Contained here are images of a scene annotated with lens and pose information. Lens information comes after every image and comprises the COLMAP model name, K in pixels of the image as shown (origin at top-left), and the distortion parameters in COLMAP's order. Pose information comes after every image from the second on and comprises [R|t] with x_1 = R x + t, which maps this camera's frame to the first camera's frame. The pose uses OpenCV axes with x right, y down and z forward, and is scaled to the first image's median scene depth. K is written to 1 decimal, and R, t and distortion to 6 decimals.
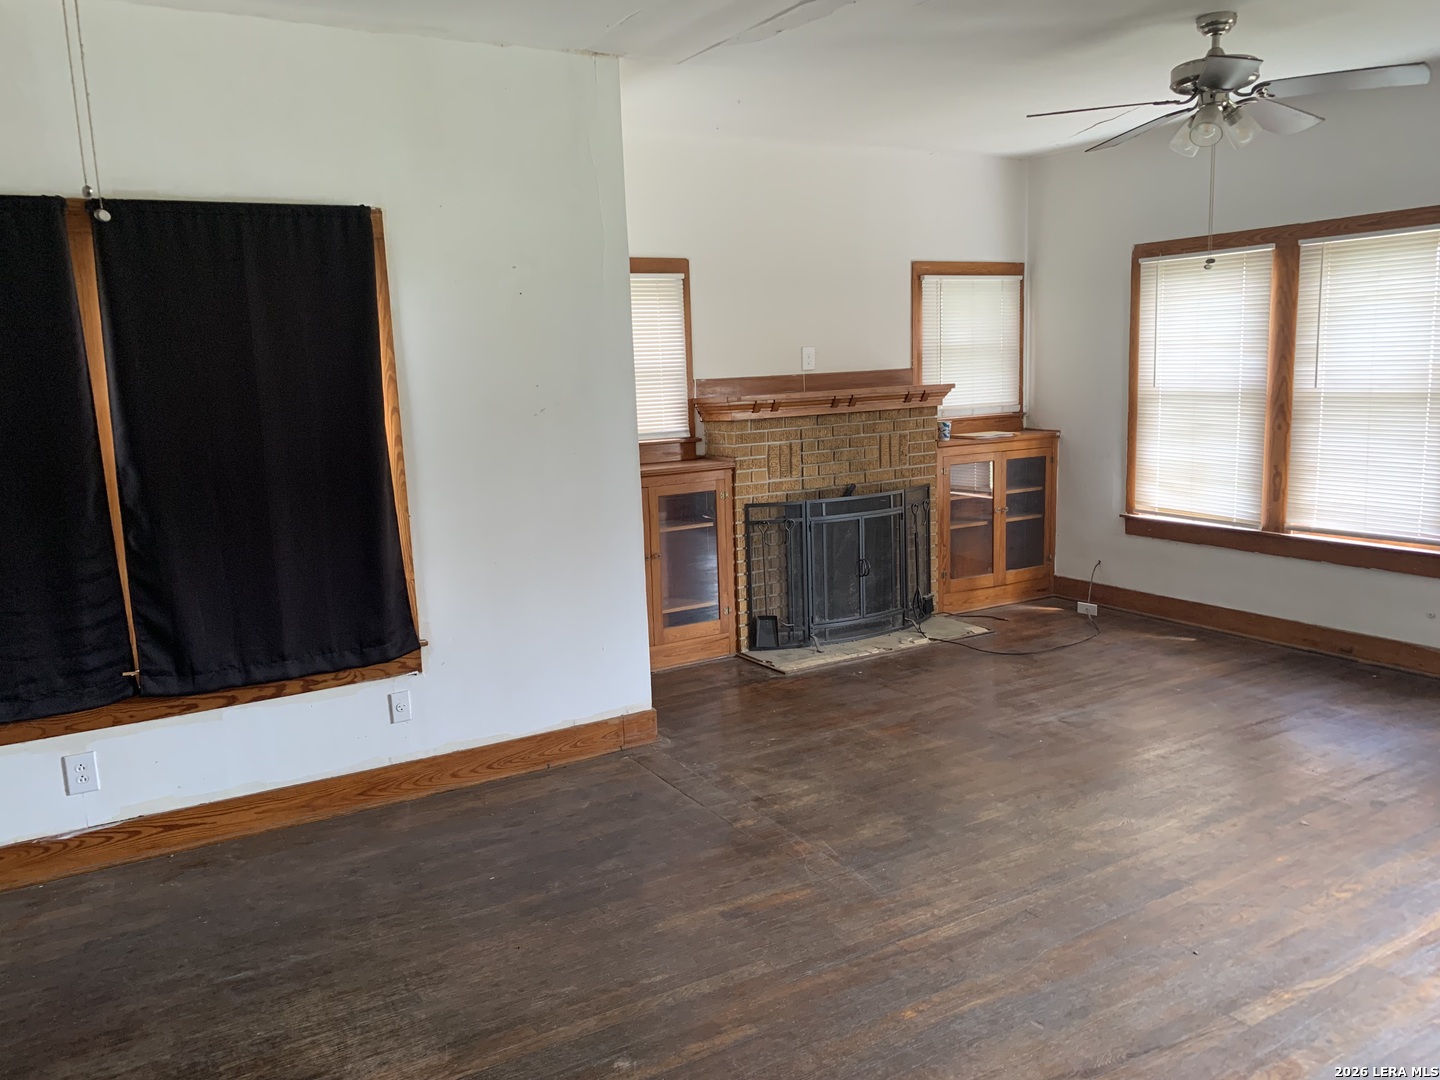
lens RADIAL K [[1088.4, 0, 714.6], [0, 1088.4, 546.9], [0, 0, 1]] dist [0.028794, -0.005360]
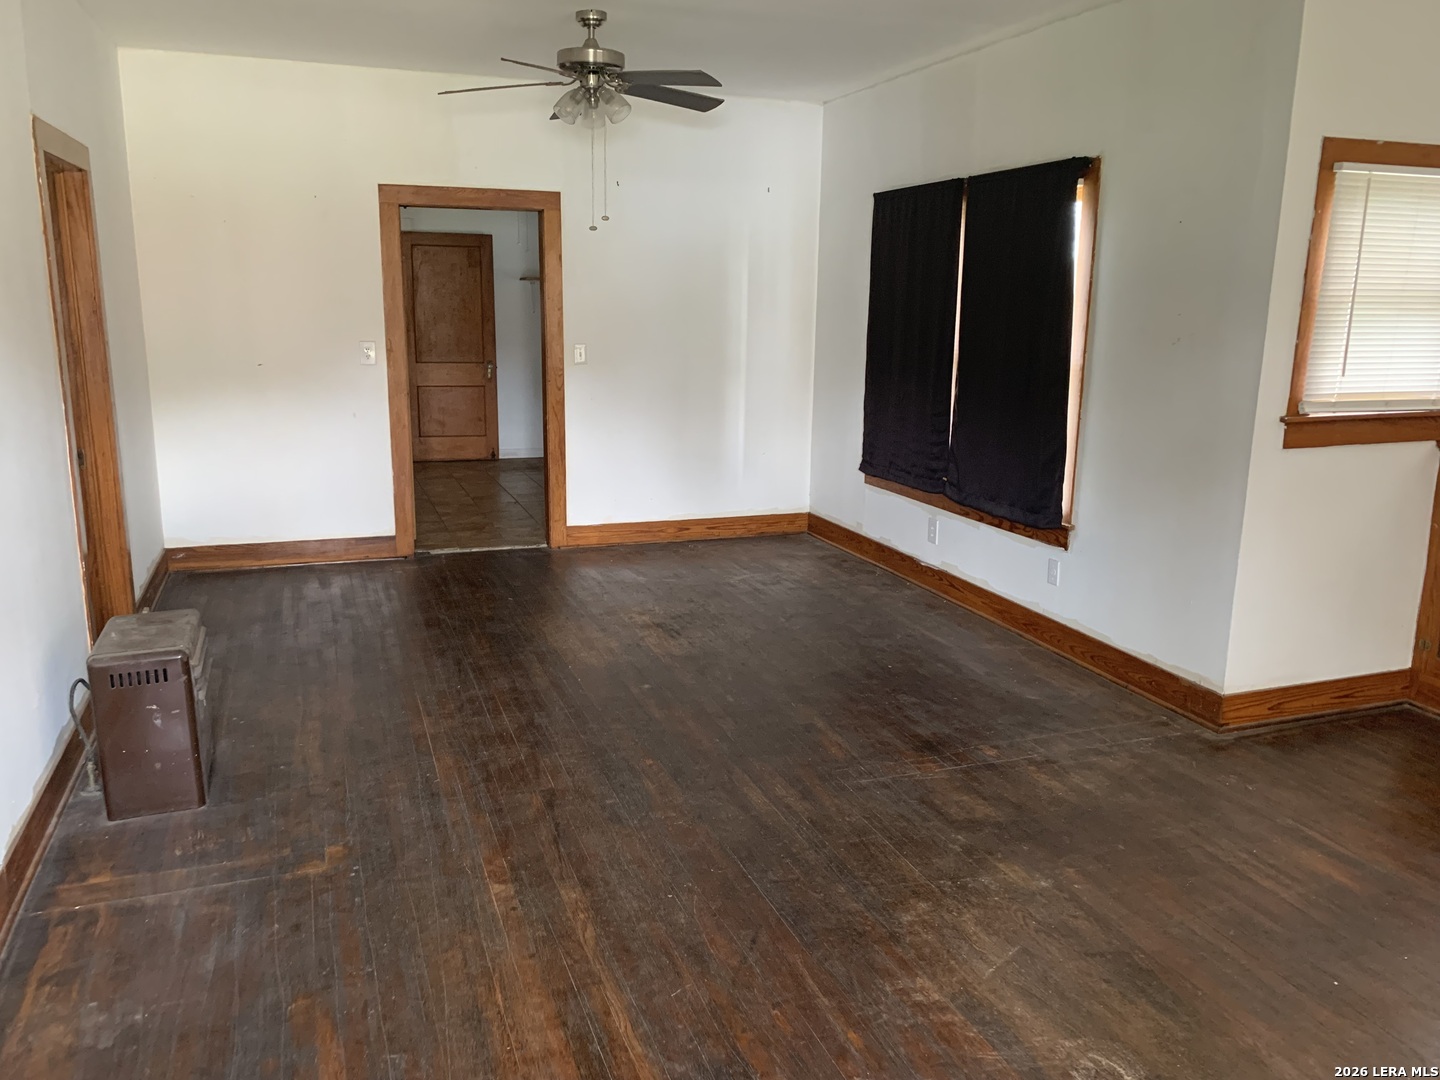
lens RADIAL K [[1096.3, 0, 720.0], [0, 1096.3, 540.0], [0, 0, 1]] dist [-0.042842, -0.001405]
pose [[-0.181295, 0.238187, -0.954148, 0.976475], [-0.179546, 0.945902, 0.270244, -0.156891], [0.966900, 0.220308, -0.128722, 0.831717]]
